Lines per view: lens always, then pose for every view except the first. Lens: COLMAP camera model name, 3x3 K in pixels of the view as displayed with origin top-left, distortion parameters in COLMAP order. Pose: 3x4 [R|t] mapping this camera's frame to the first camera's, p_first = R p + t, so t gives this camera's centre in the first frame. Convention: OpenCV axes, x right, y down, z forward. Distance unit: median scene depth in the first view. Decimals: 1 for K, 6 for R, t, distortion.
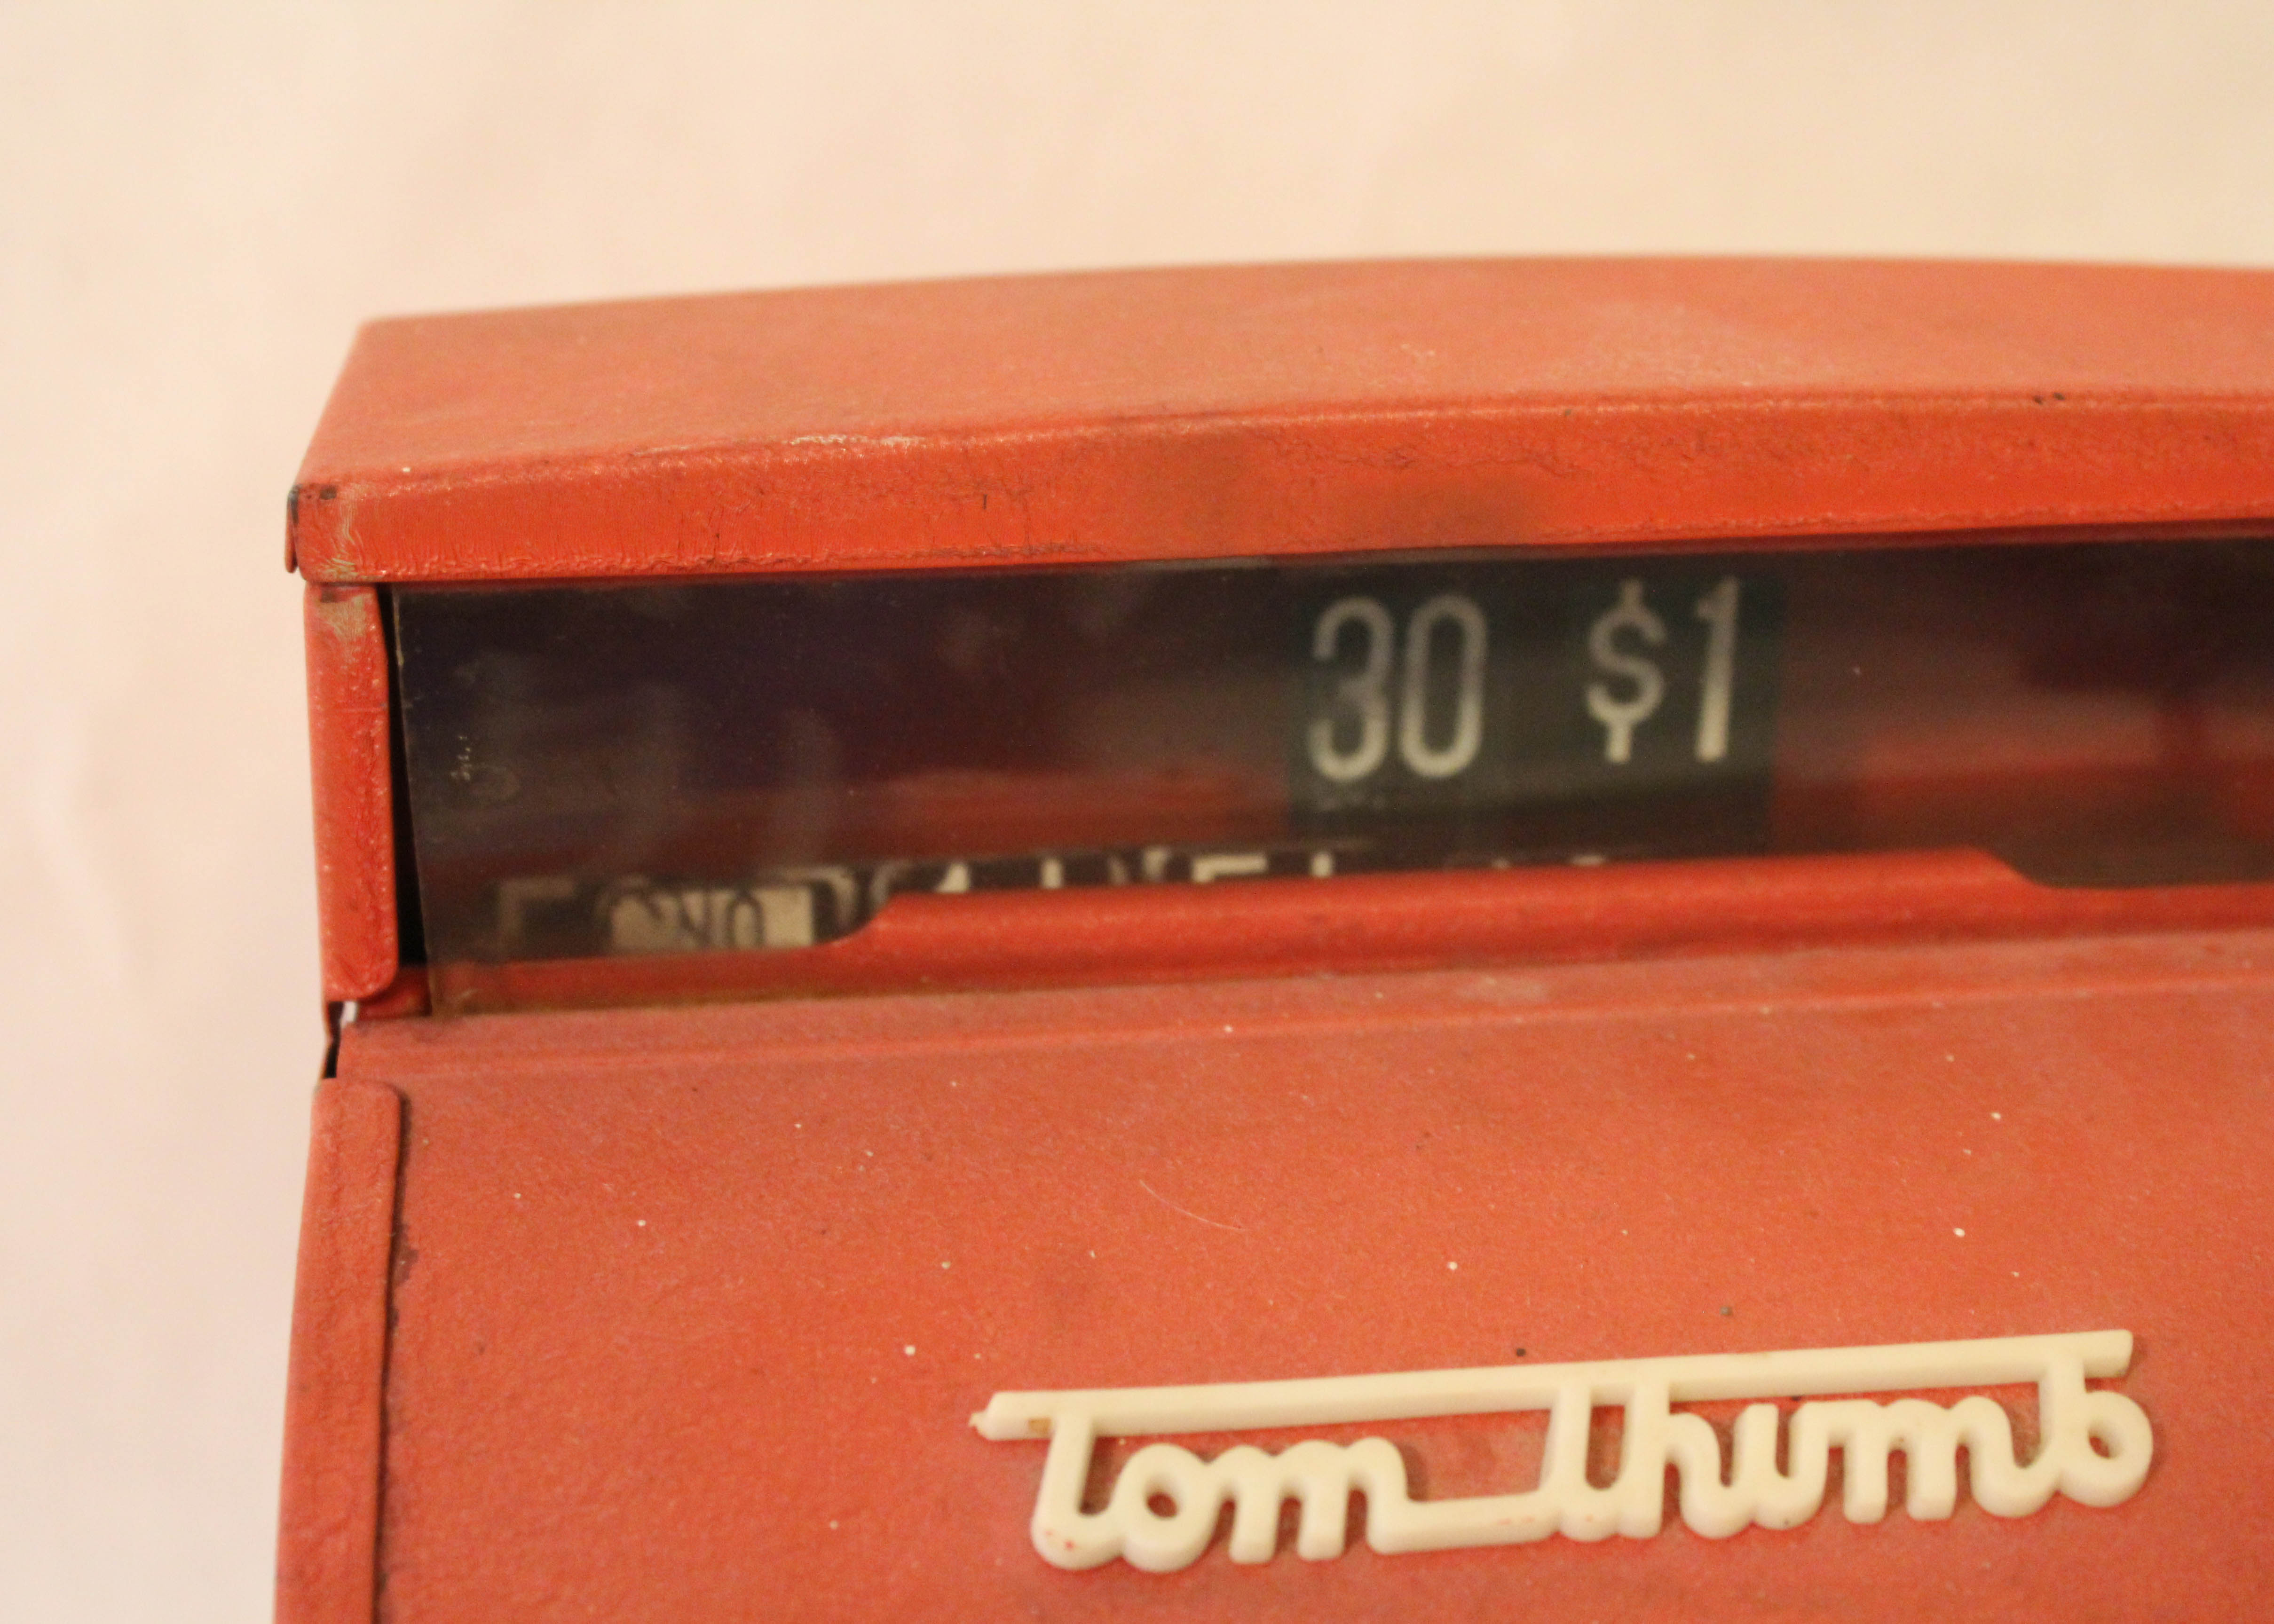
lens RADIAL K [[3448.3, 0, 1107.8], [0, 3448.3, 816.3], [0, 0, 1]] dist [-0.031952, -0.043969]
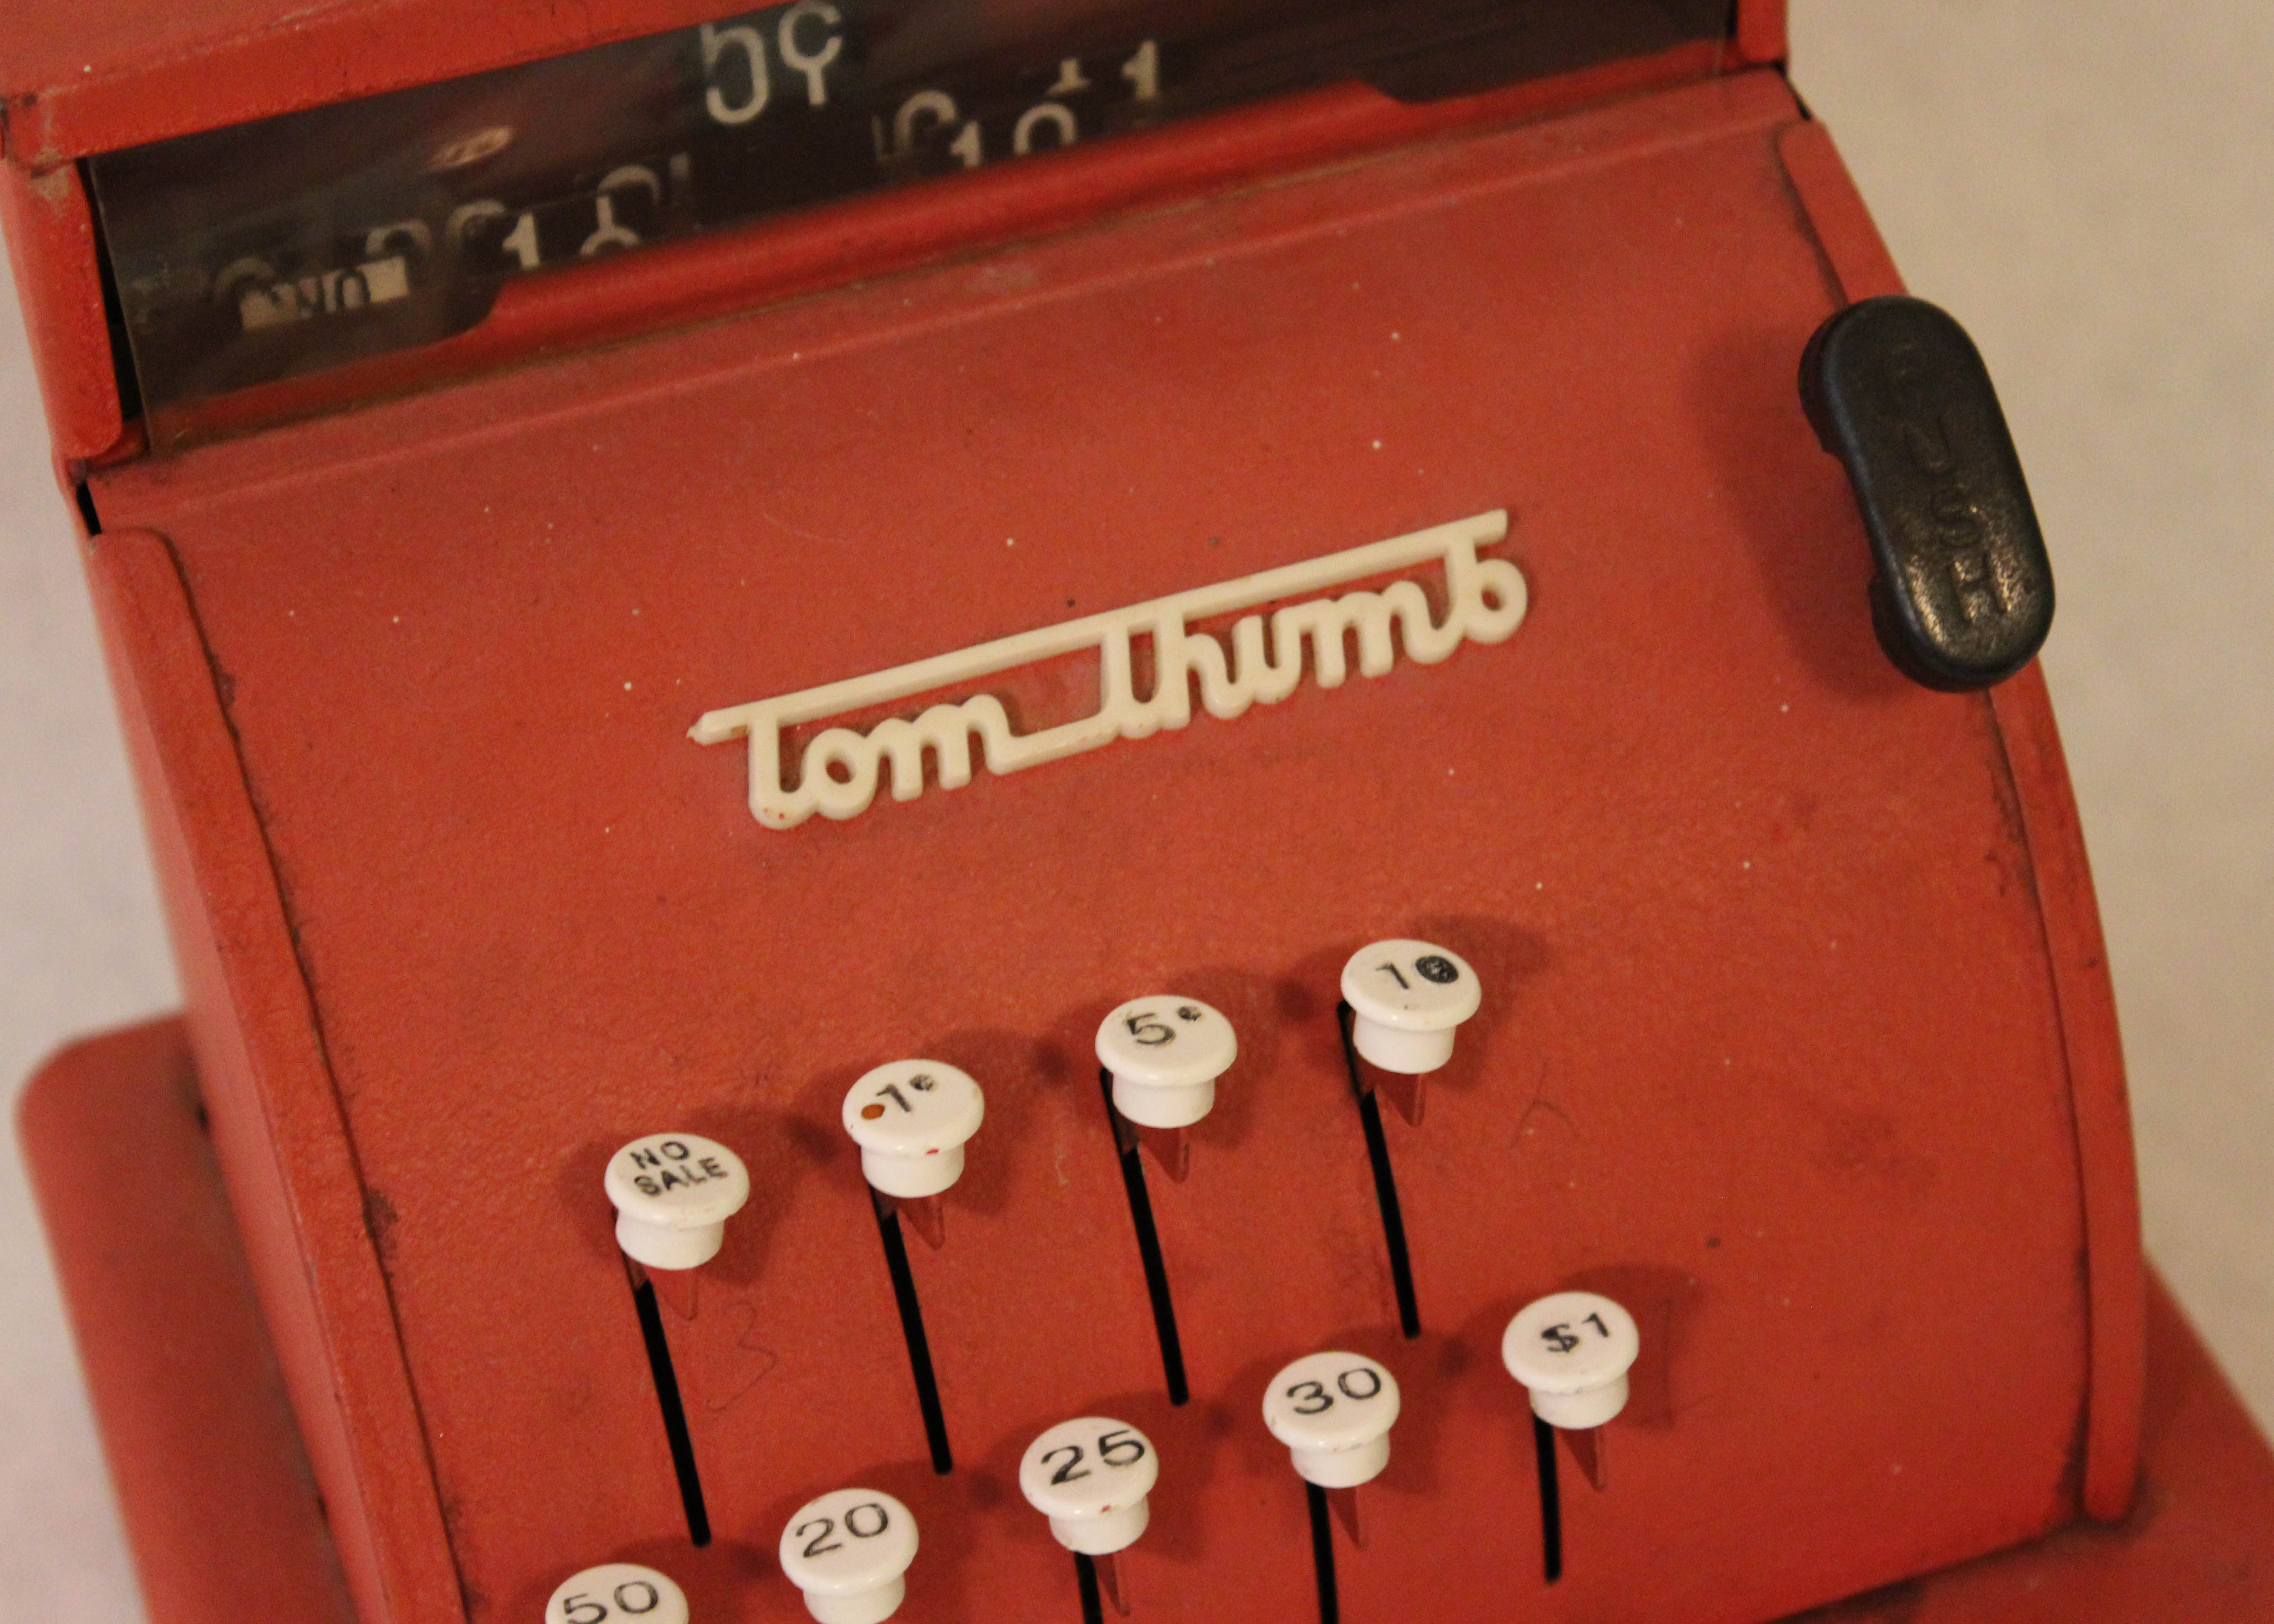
lens RADIAL K [[5313.7, 0, 1137.0], [0, 5313.7, 812.0], [0, 0, 1]] dist [0.041980, 0.410489]
pose [[0.971504, -0.186645, 0.146092, -0.177424], [0.124808, 0.926829, 0.354134, -0.510048], [-0.201500, -0.325809, 0.923713, -0.971149]]
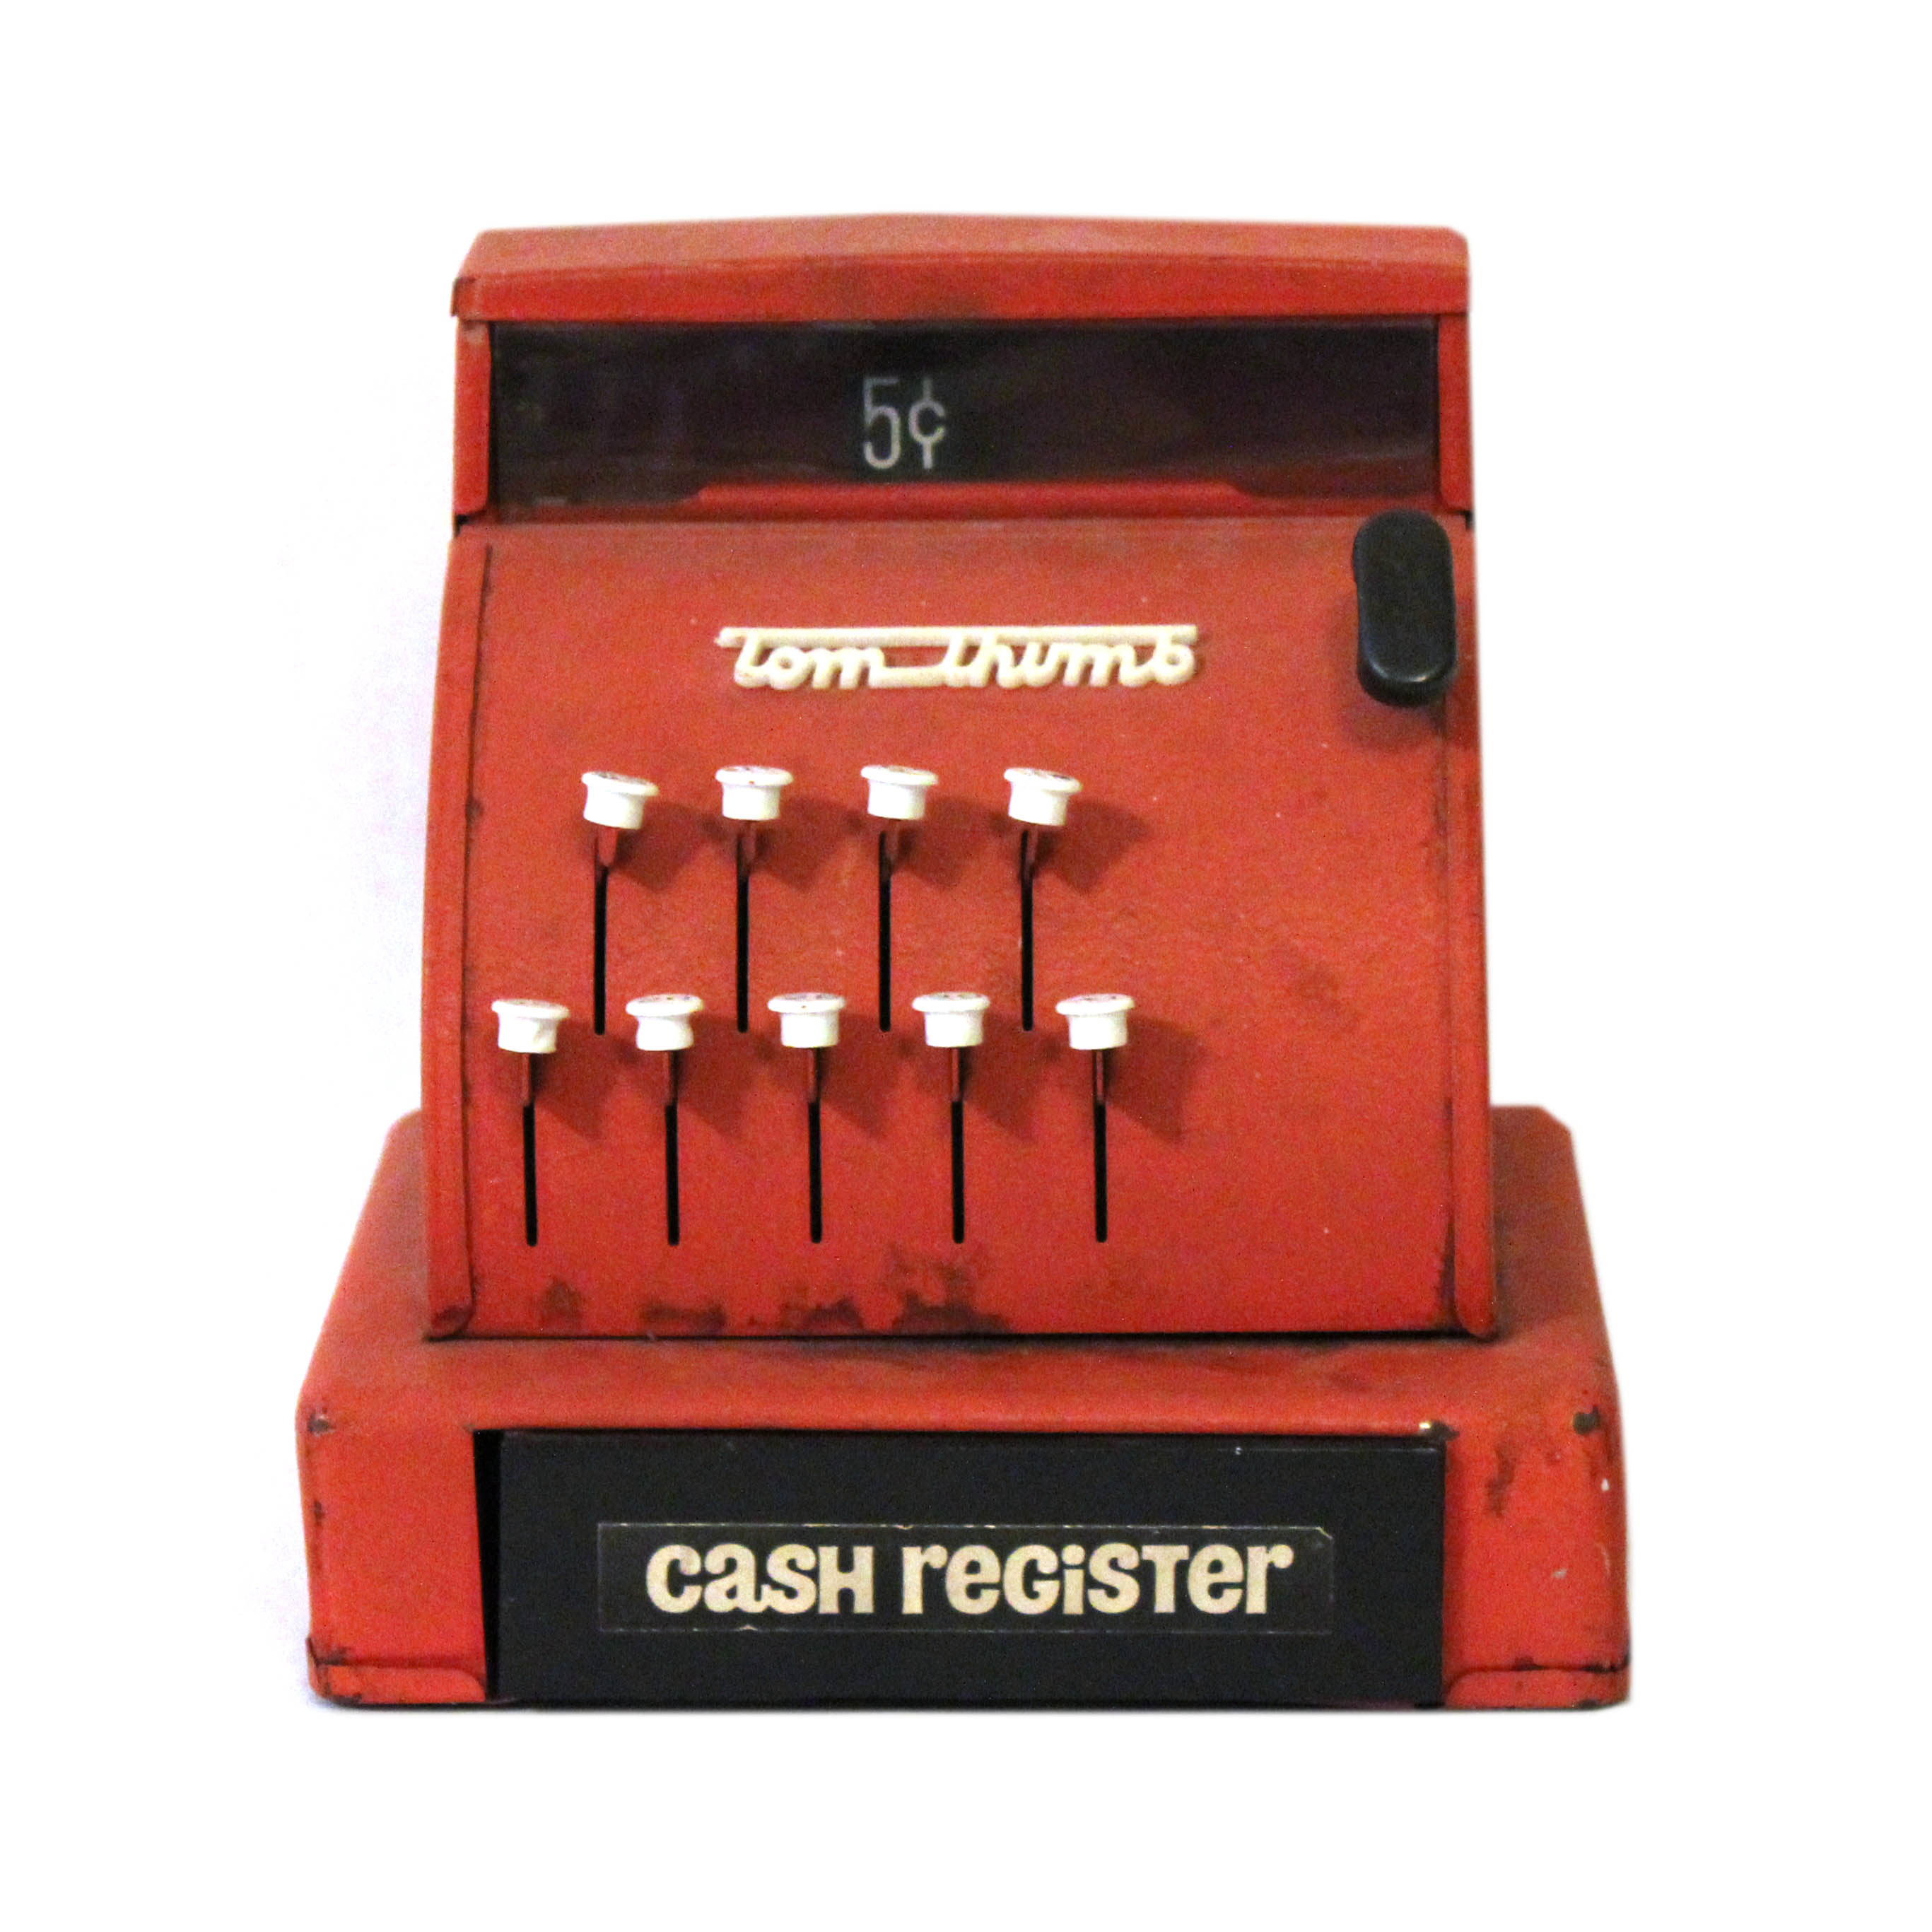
lens RADIAL K [[7750.8, 0, 966.0], [0, 7750.8, 966.0], [0, 0, 1]] dist [-0.208574, -0.600184]
pose [[0.993890, 0.026754, -0.107088, 0.729550], [-0.040439, 0.990983, -0.127741, 1.092416], [0.102705, 0.131291, 0.986009, -4.360994]]
